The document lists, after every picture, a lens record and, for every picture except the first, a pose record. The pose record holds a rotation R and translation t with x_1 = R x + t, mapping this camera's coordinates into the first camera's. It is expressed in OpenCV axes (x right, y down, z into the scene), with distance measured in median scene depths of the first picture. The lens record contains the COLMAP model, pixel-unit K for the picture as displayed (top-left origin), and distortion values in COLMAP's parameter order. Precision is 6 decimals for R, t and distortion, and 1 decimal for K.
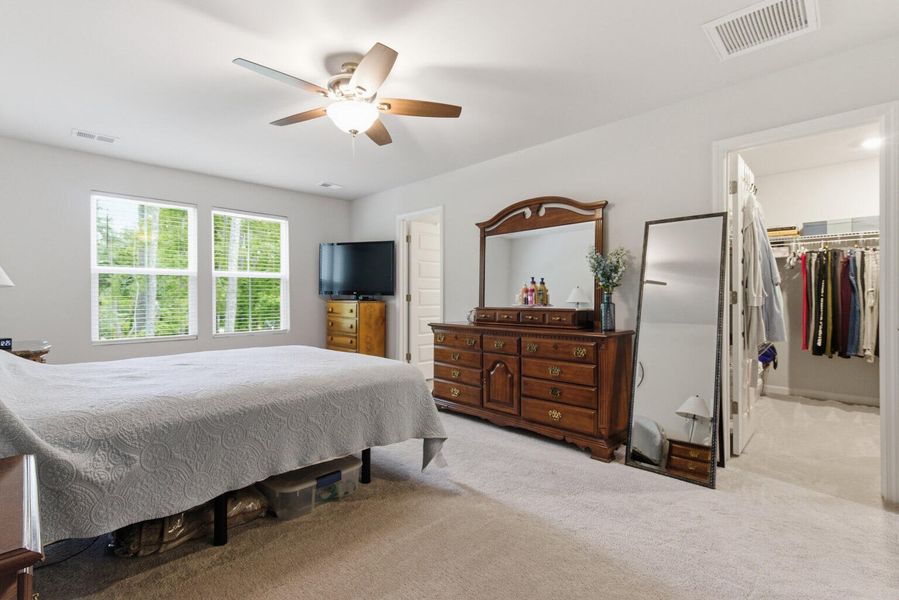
lens RADIAL K [[409.6, 0, 447.6], [0, 409.6, 298.3], [0, 0, 1]] dist [-0.001500, -0.000180]
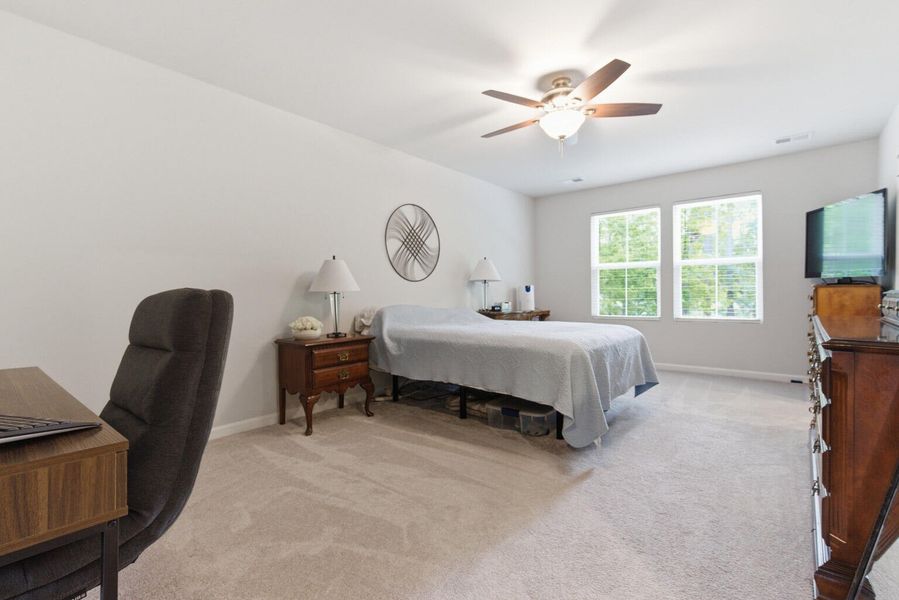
lens RADIAL K [[409.6, 0, 447.5], [0, 409.6, 297.5], [0, 0, 1]] dist [-0.001500, -0.000180]
pose [[0.093081, 0.011838, -0.995588, 1.037595], [0.007345, 0.999894, 0.012576, 0.031973], [0.995631, -0.008483, 0.092984, 0.640361]]
